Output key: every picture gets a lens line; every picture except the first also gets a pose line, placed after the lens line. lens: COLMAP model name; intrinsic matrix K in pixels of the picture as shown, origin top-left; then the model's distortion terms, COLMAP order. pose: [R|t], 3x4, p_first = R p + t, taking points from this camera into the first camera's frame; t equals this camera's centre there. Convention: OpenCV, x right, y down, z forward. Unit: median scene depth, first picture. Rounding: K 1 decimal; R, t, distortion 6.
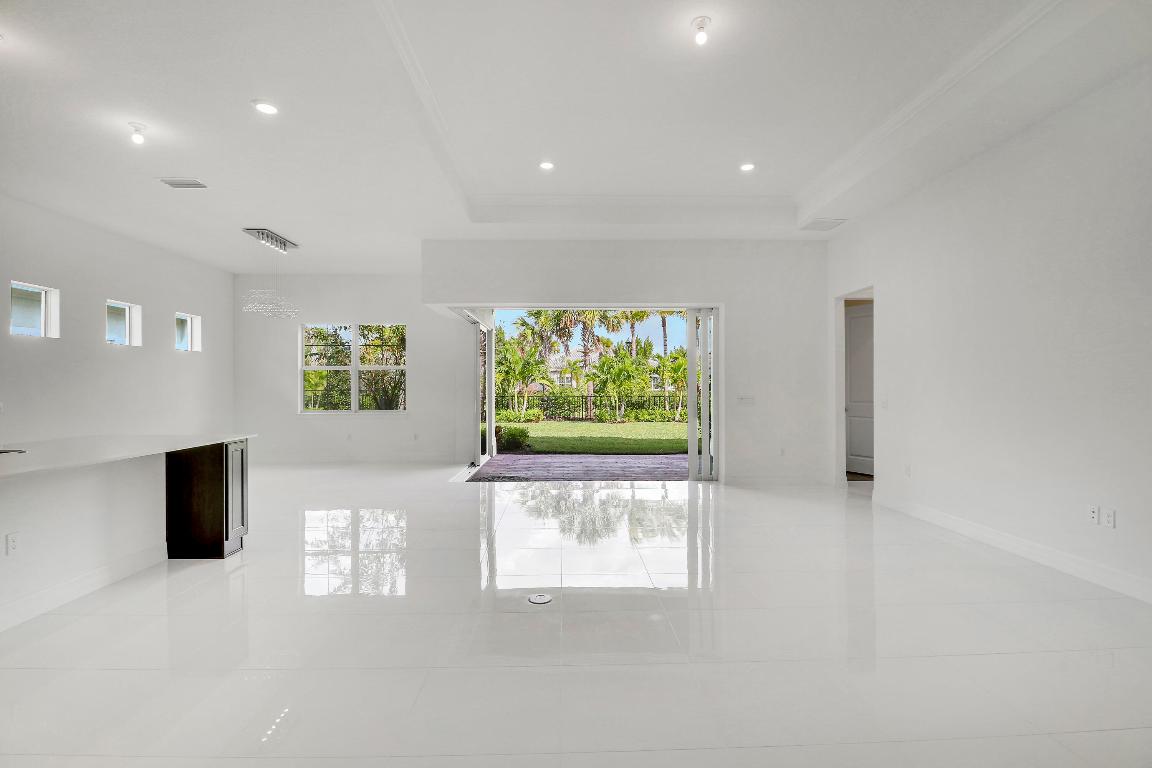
lens RADIAL K [[526.4, 0, 581.6], [0, 526.4, 387.1], [0, 0, 1]] dist [-0.013506, 0.000010]
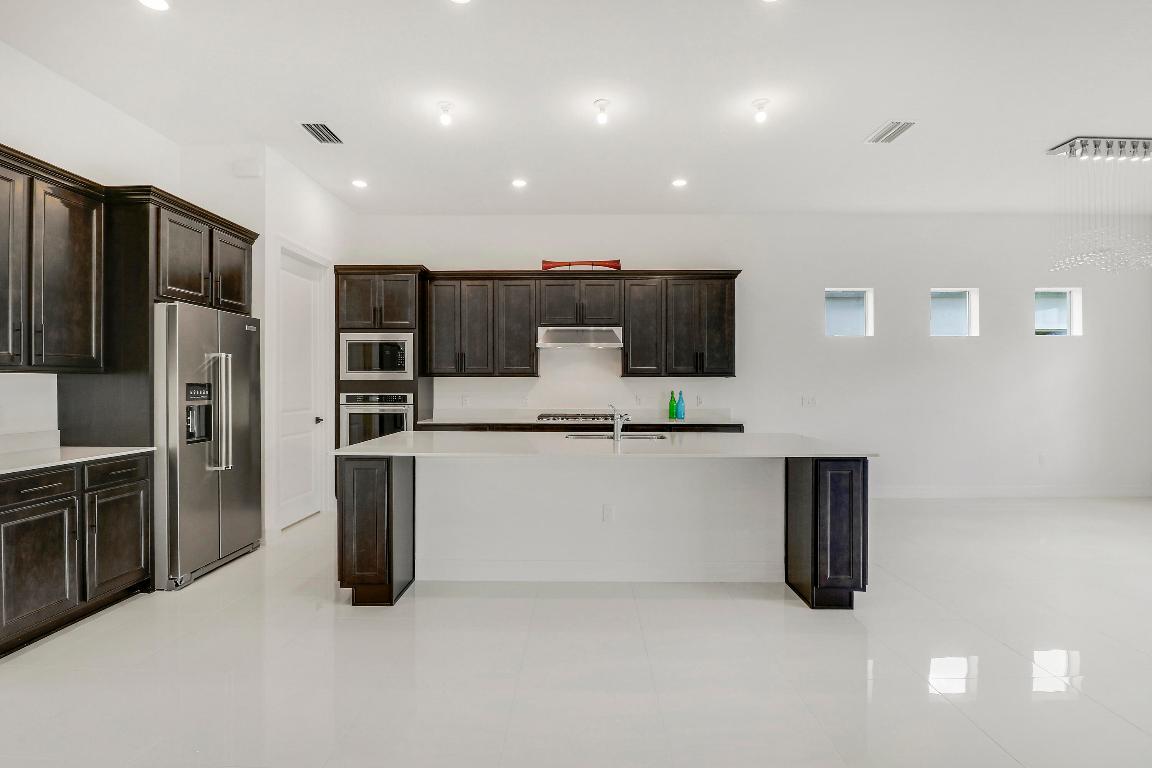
lens RADIAL K [[541.8, 0, 576.0], [0, 541.8, 384.0], [0, 0, 1]] dist [-0.022549, -0.000952]
pose [[-0.041451, 0.001931, -0.999139, 0.045808], [-0.001177, 0.999997, 0.001982, -0.000103], [0.999140, 0.001258, -0.041449, 0.287071]]
